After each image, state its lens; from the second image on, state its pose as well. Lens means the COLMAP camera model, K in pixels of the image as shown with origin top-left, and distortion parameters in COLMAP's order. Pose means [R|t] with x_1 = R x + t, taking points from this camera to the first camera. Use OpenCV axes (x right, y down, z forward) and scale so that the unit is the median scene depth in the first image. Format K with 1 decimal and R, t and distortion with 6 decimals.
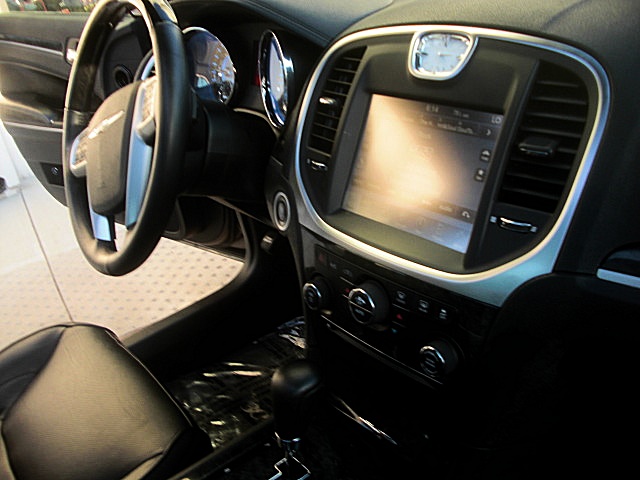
lens RADIAL K [[610.7, 0, 310.9], [0, 610.7, 239.8], [0, 0, 1]] dist [-0.228028, 0.213718]
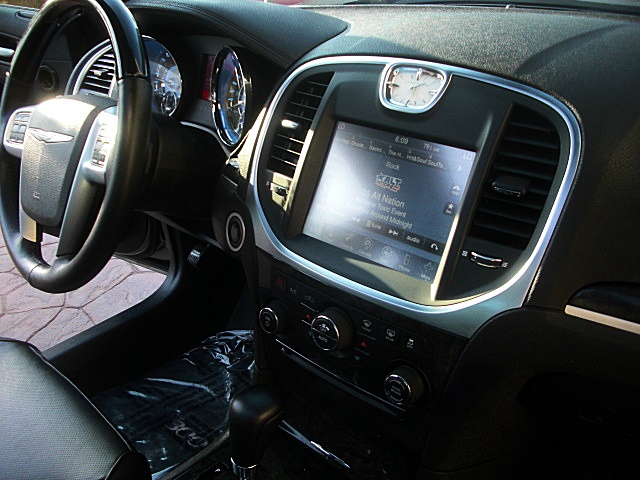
lens RADIAL K [[610.7, 0, 310.9], [0, 610.7, 239.8], [0, 0, 1]] dist [-0.228028, 0.213718]
pose [[0.985620, 0.033299, 0.165662, -0.110183], [-0.031013, 0.999385, -0.016366, -0.027435], [-0.166105, 0.010993, 0.986047, 0.014871]]
